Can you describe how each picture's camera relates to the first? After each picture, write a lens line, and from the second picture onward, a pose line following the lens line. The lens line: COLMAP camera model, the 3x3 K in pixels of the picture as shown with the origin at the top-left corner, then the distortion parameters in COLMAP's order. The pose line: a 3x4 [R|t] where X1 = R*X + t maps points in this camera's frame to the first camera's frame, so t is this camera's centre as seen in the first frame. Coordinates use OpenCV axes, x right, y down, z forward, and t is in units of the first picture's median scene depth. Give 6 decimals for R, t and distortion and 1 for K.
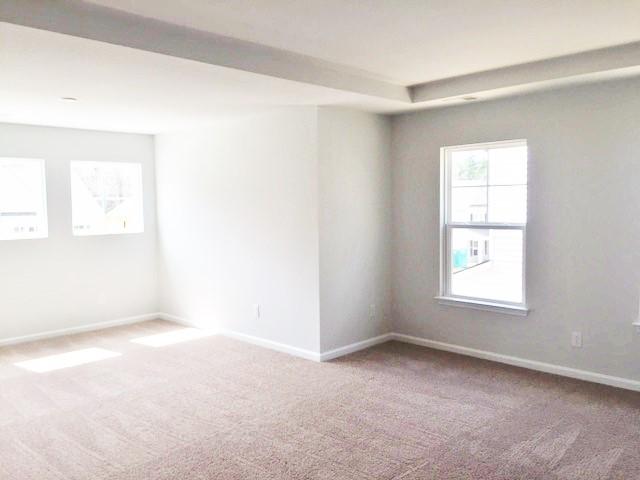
lens RADIAL K [[560.0, 0, 320.0], [0, 560.0, 240.0], [0, 0, 1]] dist [0.085422, -0.119490]
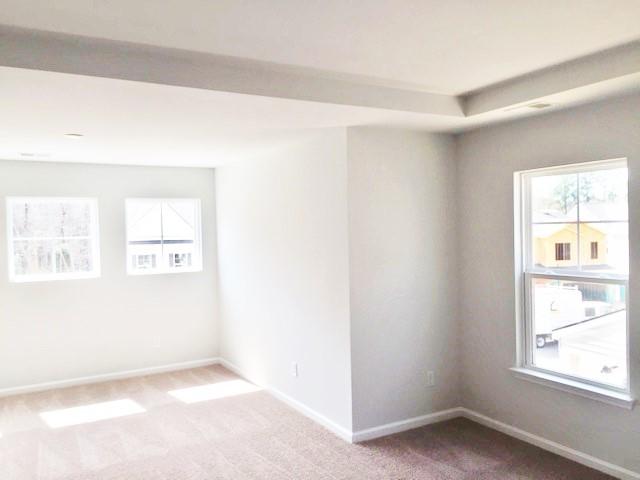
lens RADIAL K [[560.0, 0, 320.0], [0, 560.0, 240.0], [0, 0, 1]] dist [0.085422, -0.119490]
pose [[0.962179, -0.000855, -0.272418, 0.169662], [-0.011039, 0.999051, -0.042125, -0.036824], [0.272196, 0.043539, 0.961256, 0.194436]]
